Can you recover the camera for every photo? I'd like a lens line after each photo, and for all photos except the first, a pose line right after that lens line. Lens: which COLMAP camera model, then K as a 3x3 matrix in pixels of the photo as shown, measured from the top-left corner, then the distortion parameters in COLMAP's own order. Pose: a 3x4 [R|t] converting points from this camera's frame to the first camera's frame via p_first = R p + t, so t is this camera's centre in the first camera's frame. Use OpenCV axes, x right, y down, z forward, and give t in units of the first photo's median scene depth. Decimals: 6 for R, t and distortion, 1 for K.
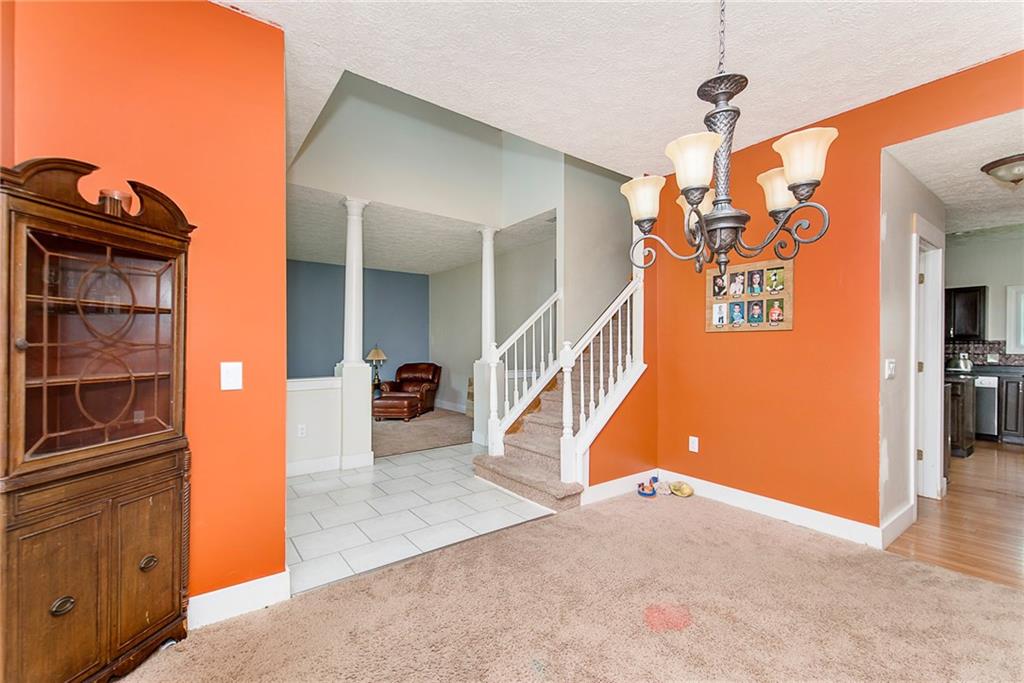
lens RADIAL K [[436.8, 0, 512.9], [0, 436.8, 348.8], [0, 0, 1]] dist [0.028736, -0.005799]
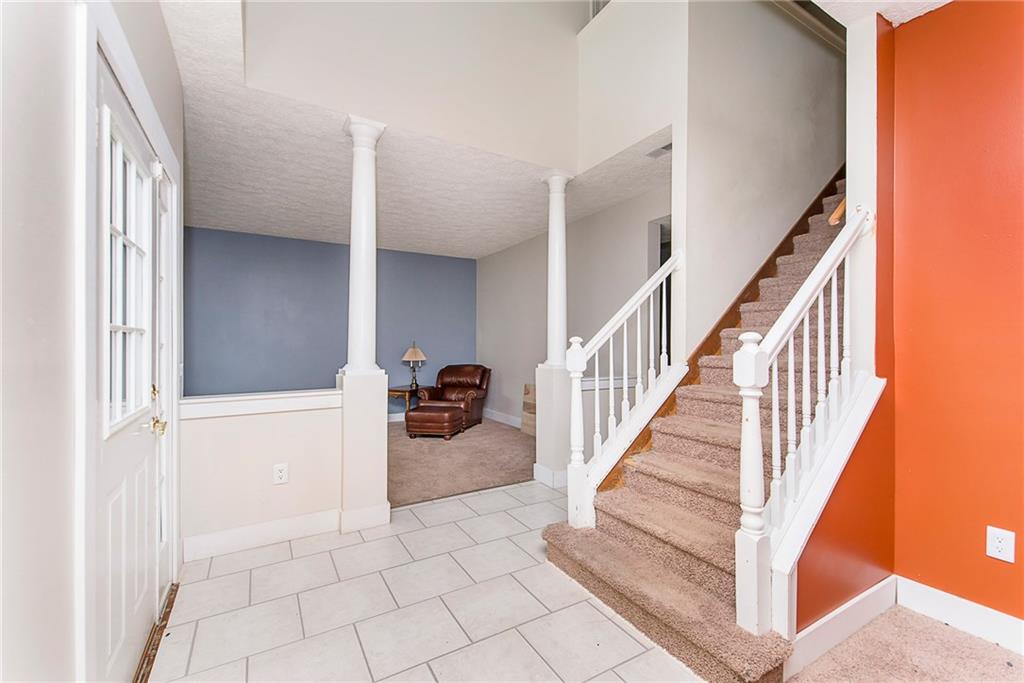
lens RADIAL K [[436.8, 0, 513.9], [0, 436.8, 342.6], [0, 0, 1]] dist [0.028736, -0.005799]
pose [[0.994095, -0.000722, -0.108513, -0.047864], [-0.000488, 0.999938, -0.011122, -0.000379], [0.108514, 0.011109, 0.994033, 0.287127]]
